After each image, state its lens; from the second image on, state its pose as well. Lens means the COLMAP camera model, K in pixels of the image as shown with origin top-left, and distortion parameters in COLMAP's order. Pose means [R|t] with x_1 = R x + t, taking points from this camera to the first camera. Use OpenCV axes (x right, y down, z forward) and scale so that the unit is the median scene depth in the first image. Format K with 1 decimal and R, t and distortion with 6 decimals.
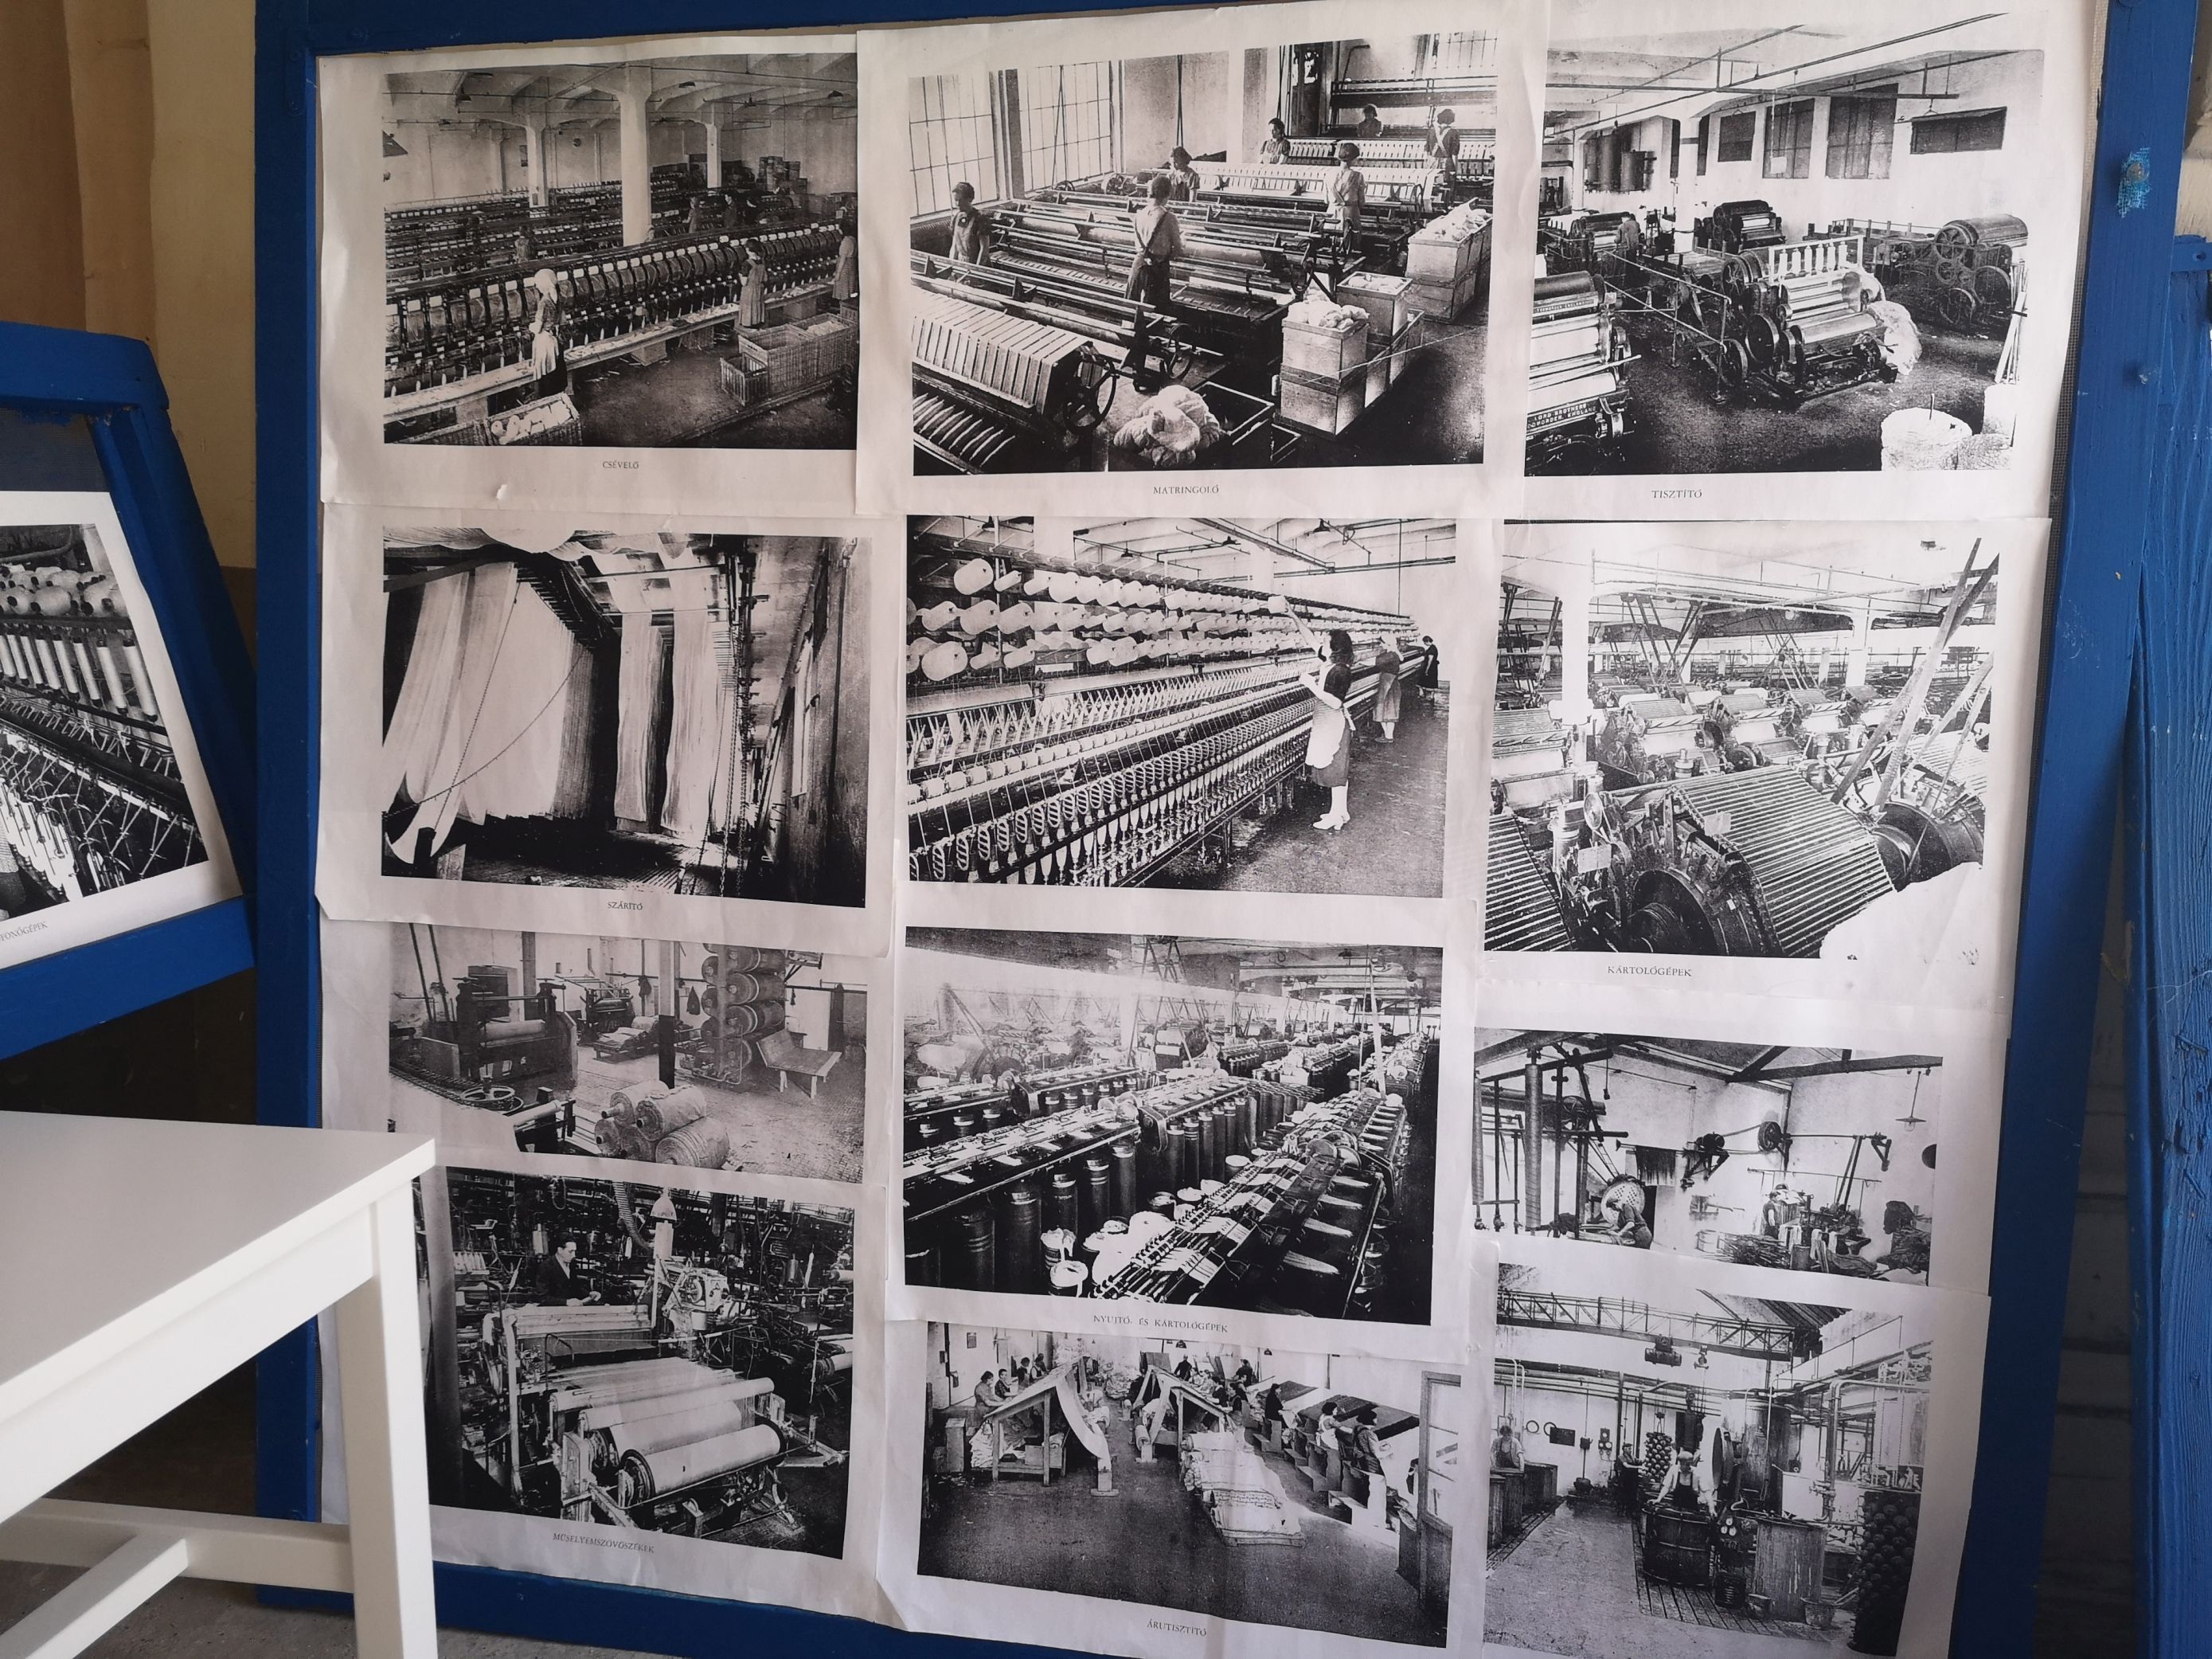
lens RADIAL K [[1708.9, 0, 1105.3], [0, 1708.9, 822.2], [0, 0, 1]] dist [0.041581, -0.054835]
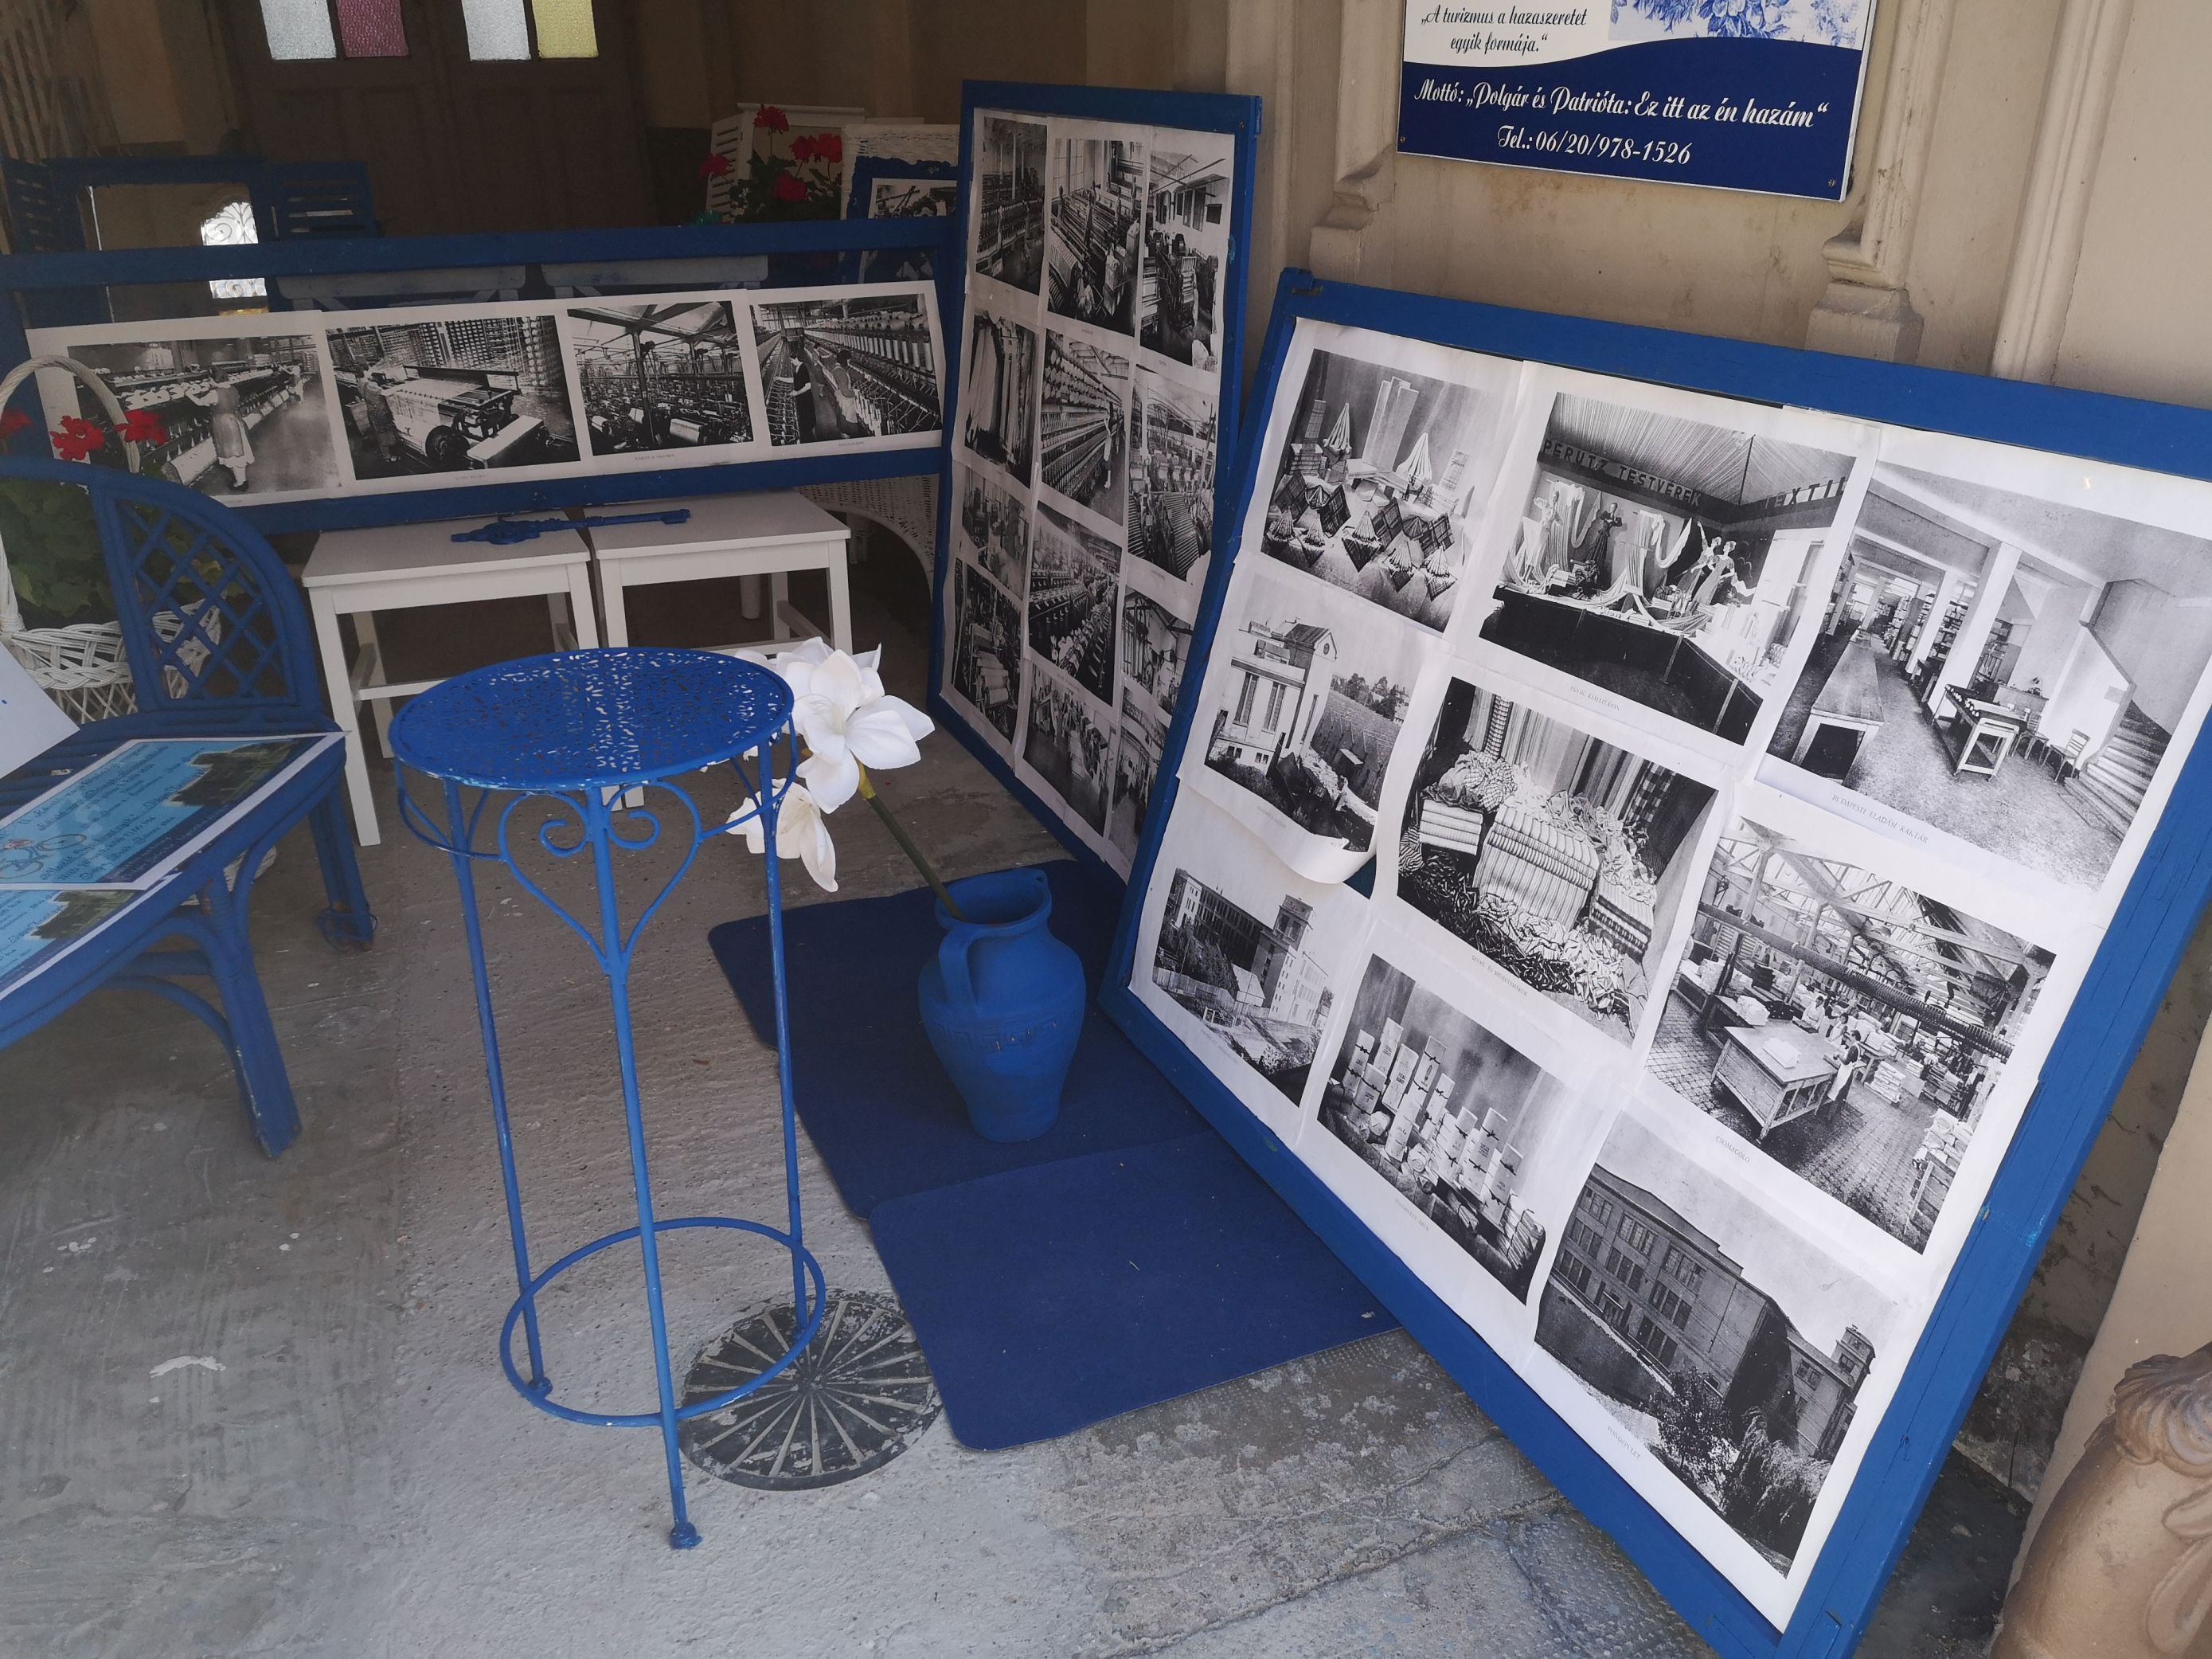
lens RADIAL K [[1708.9, 0, 1104.3], [0, 1708.9, 833.1], [0, 0, 1]] dist [0.041581, -0.054835]
pose [[0.556374, 0.331231, -0.762059, 1.977989], [-0.134204, 0.940894, 0.310980, -0.267421], [0.820022, -0.070749, 0.567942, -0.351121]]
